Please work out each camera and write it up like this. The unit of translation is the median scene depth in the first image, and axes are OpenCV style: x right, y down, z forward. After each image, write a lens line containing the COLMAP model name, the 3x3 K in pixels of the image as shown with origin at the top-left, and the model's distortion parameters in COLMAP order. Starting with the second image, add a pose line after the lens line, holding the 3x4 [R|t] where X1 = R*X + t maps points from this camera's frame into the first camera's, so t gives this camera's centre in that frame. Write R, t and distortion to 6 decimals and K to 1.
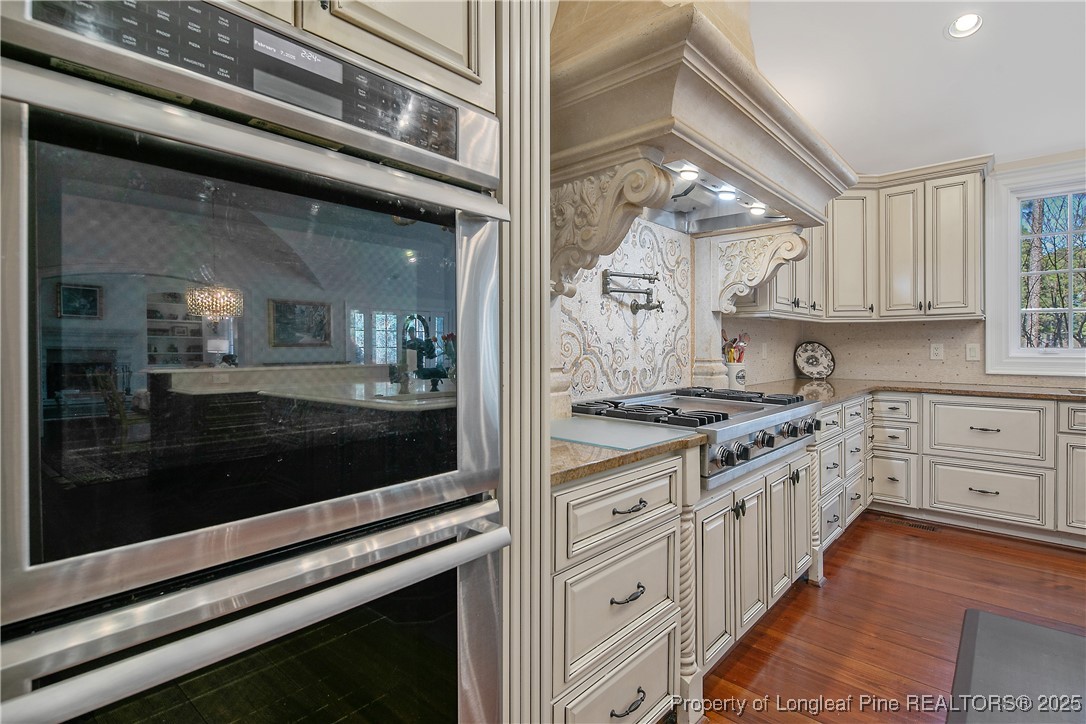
lens RADIAL K [[529.1, 0, 573.4], [0, 529.1, 348.5], [0, 0, 1]] dist [0.001216, -0.001887]
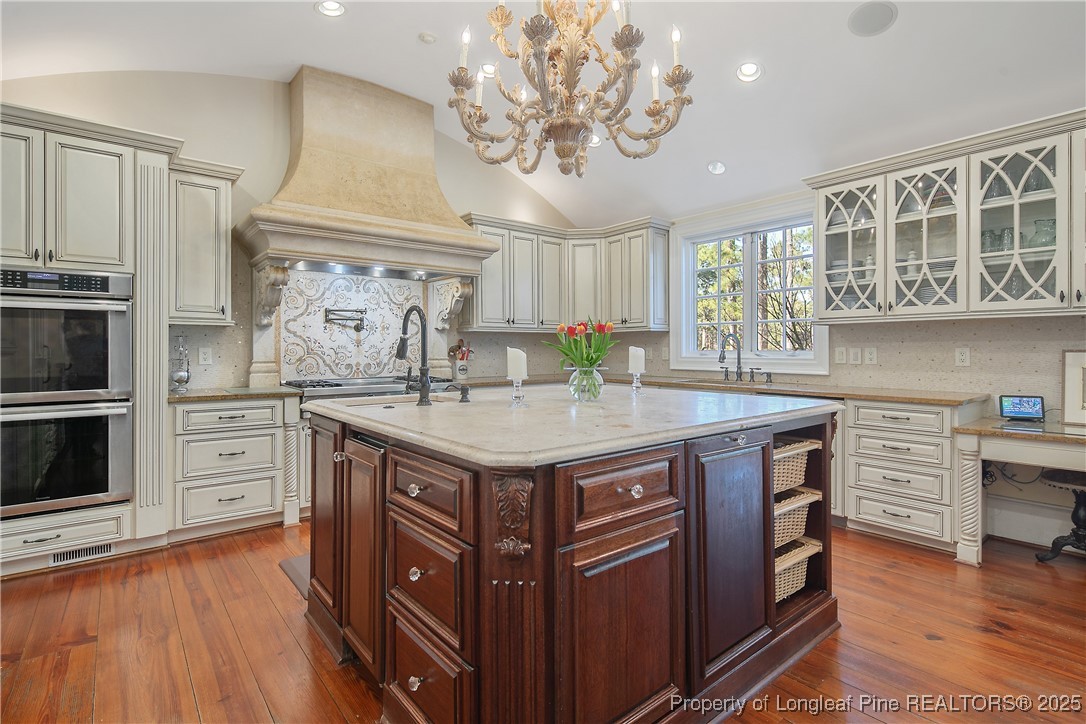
lens RADIAL K [[529.1, 0, 573.6], [0, 529.1, 350.3], [0, 0, 1]] dist [0.001216, -0.001887]
pose [[0.989874, -0.002254, -0.141932, 1.088123], [0.001854, 0.999994, -0.002946, 0.002494], [0.141937, 0.002653, 0.989872, -0.639588]]
